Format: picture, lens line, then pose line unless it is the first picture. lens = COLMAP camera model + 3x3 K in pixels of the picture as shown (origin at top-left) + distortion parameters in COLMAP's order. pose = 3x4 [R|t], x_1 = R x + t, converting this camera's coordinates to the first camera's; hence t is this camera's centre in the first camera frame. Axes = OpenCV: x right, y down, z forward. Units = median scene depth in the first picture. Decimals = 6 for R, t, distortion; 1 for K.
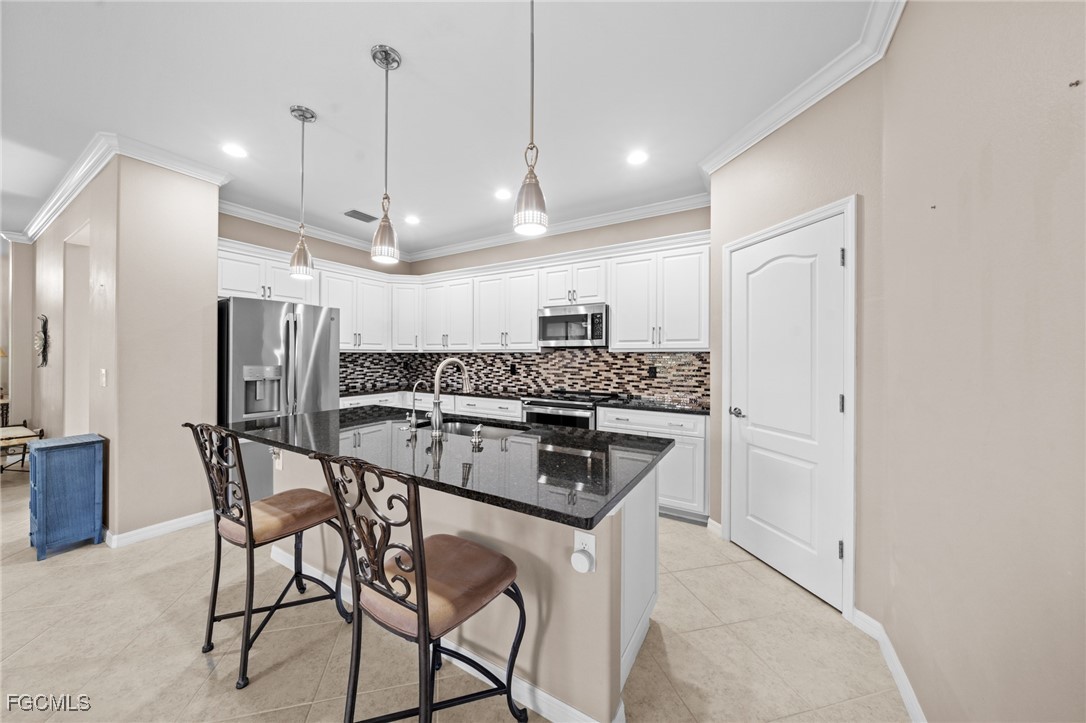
lens RADIAL K [[369.5, 0, 542.7], [0, 369.5, 354.5], [0, 0, 1]] dist [0.000567, 0.000196]
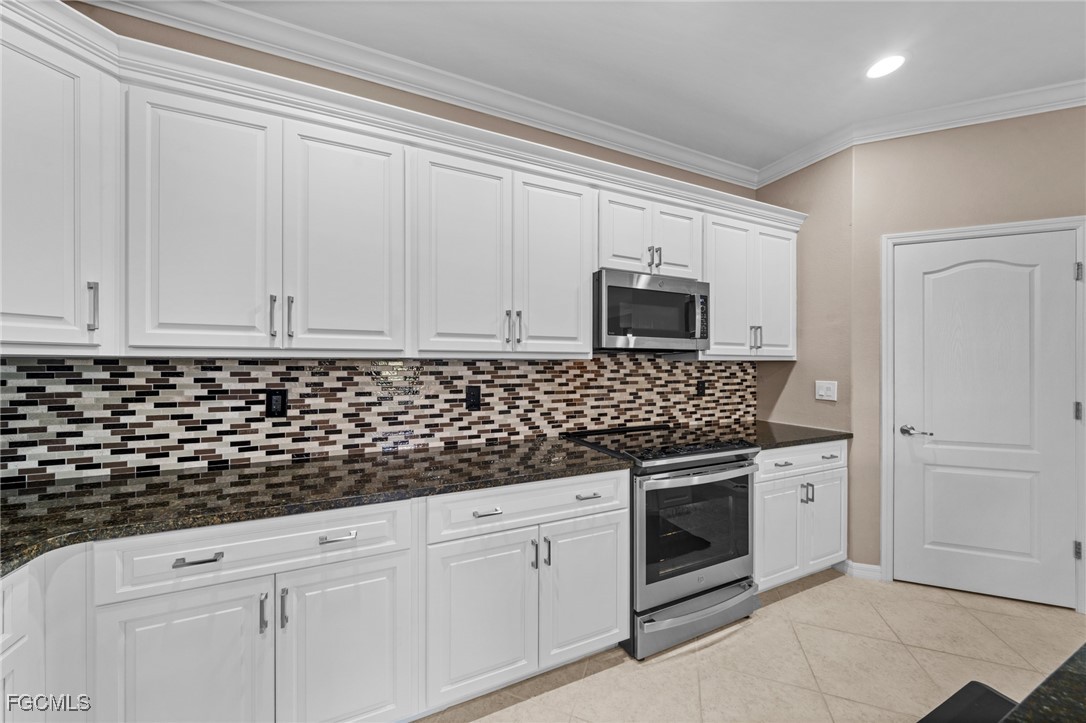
lens RADIAL K [[369.5, 0, 540.6], [0, 369.5, 365.7], [0, 0, 1]] dist [0.000567, 0.000196]
pose [[0.584509, -0.004303, 0.811376, -0.410960], [-0.000968, 0.999982, 0.006001, -0.000582], [-0.811387, -0.004293, 0.584494, 0.715041]]
